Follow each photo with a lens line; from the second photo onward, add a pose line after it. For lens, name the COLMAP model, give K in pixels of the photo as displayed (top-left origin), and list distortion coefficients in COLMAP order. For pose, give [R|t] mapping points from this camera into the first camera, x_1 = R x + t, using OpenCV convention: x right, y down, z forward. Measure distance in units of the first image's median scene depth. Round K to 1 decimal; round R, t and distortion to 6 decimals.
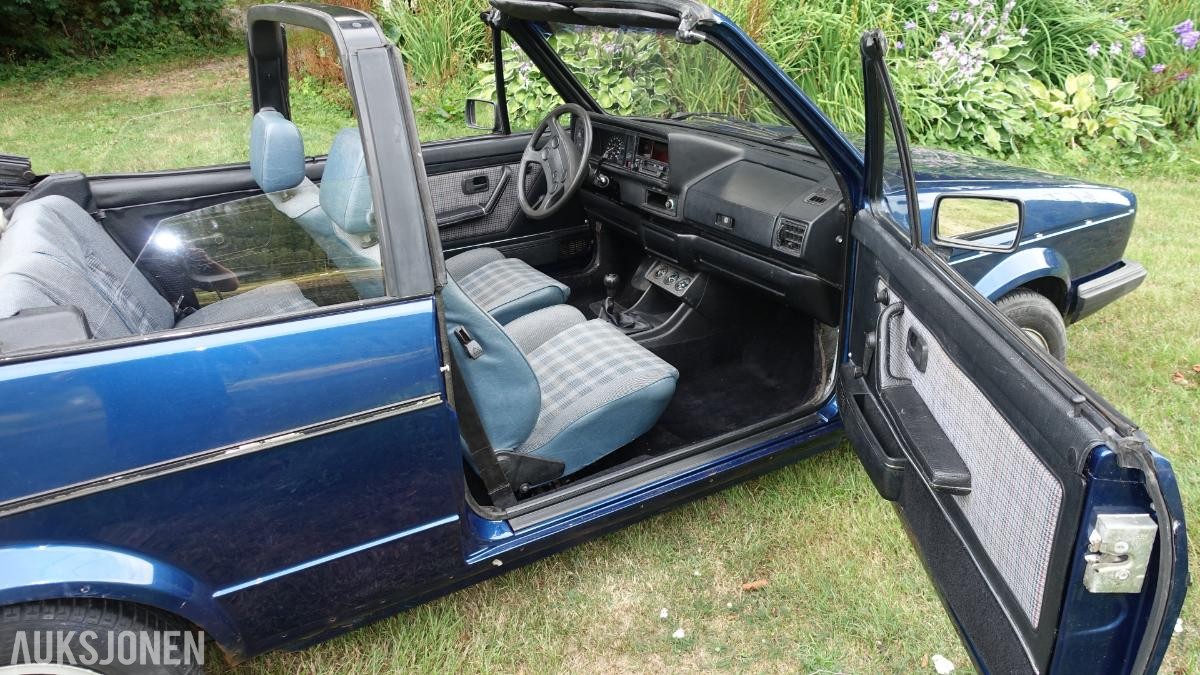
lens RADIAL K [[833.4, 0, 600.0], [0, 833.4, 337.5], [0, 0, 1]] dist [-0.005385, -0.001512]
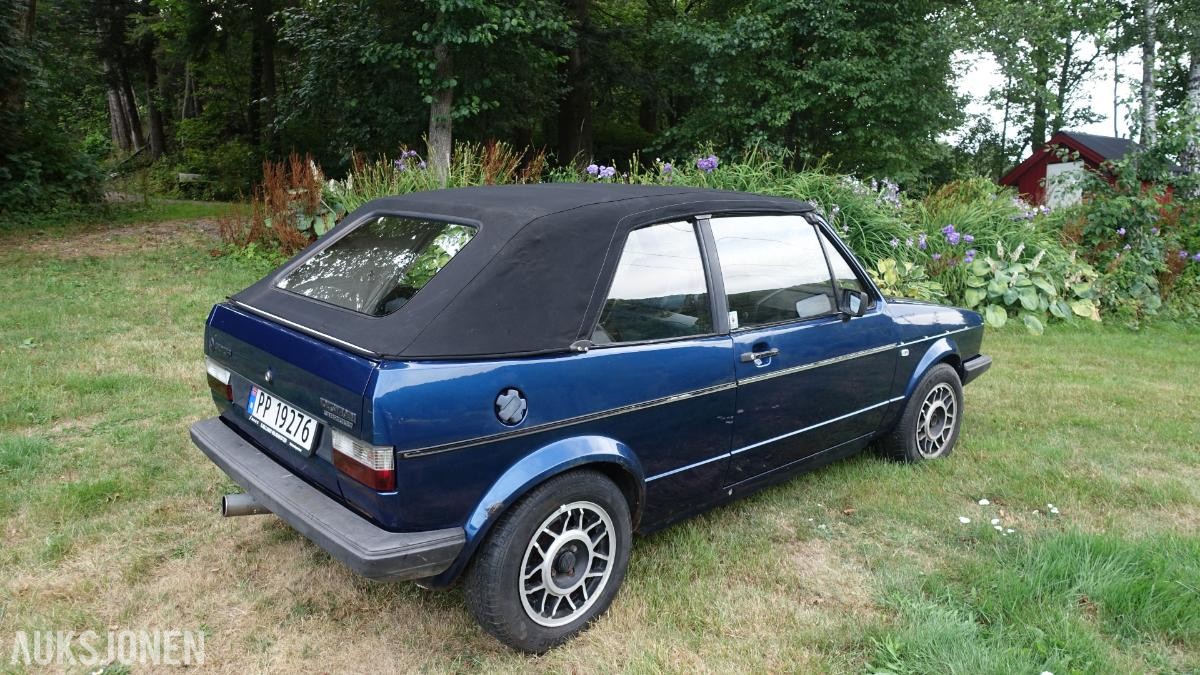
lens RADIAL K [[837.3, 0, 601.3], [0, 837.3, 338.5], [0, 0, 1]] dist [0.002129, 0.001407]
pose [[0.971622, 0.008813, 0.236376, -0.211178], [0.041079, 0.977835, -0.205310, 0.078363], [-0.232946, 0.209194, 0.949723, -0.184994]]
